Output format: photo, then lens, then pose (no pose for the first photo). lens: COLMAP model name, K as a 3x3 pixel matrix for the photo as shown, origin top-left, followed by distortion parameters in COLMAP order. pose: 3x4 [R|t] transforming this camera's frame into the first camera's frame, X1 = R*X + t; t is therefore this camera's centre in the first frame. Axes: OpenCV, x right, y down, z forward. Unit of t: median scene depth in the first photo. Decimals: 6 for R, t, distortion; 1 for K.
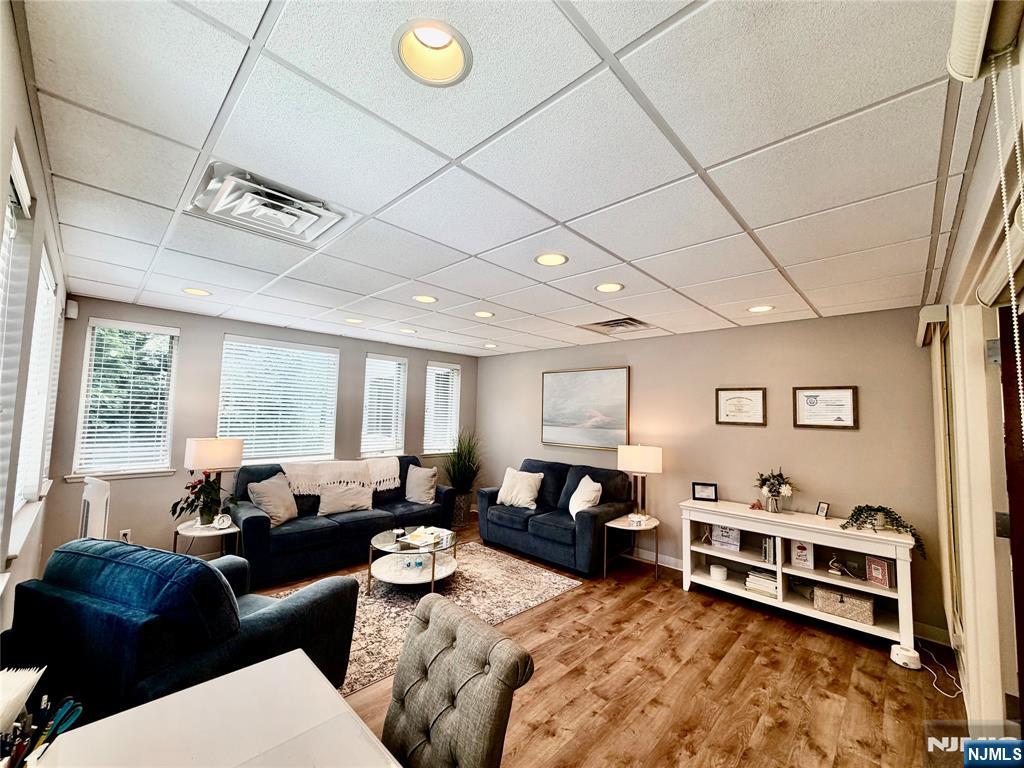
lens RADIAL K [[408.4, 0, 510.8], [0, 408.4, 385.5], [0, 0, 1]] dist [0.003264, 0.000131]
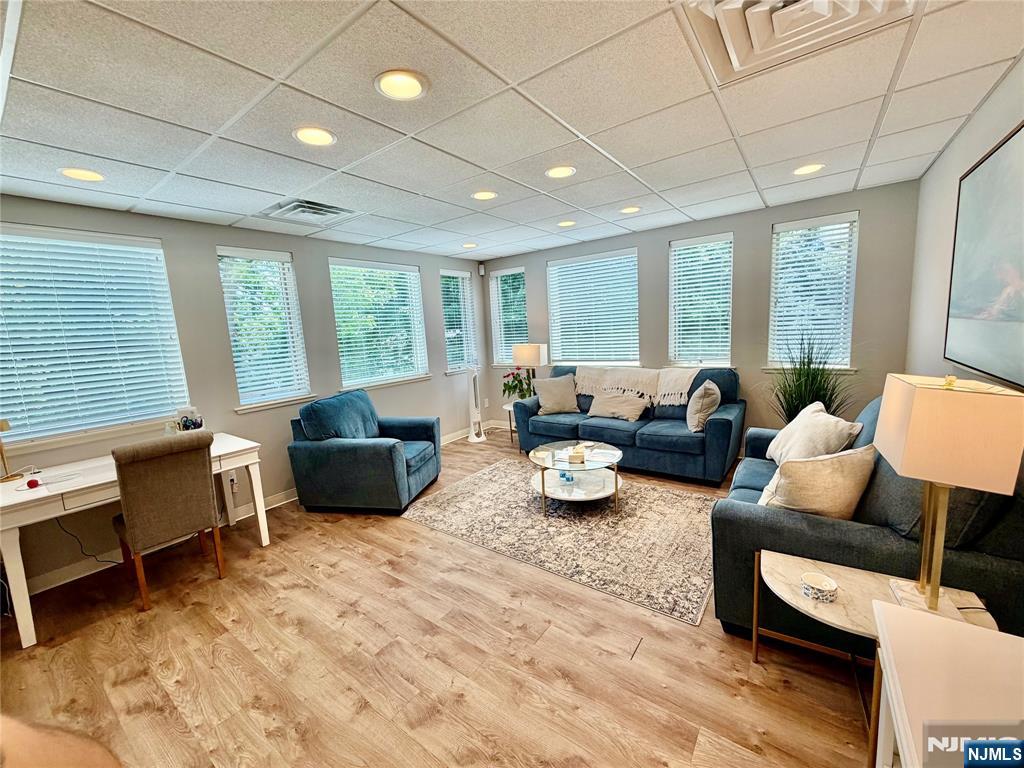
lens RADIAL K [[408.4, 0, 509.6], [0, 408.4, 386.2], [0, 0, 1]] dist [0.003264, 0.000131]
pose [[0.131829, 0.110367, -0.985109, 0.708607], [0.129052, 0.983414, 0.127447, 0.094234], [0.982836, -0.143932, 0.115399, 0.843613]]
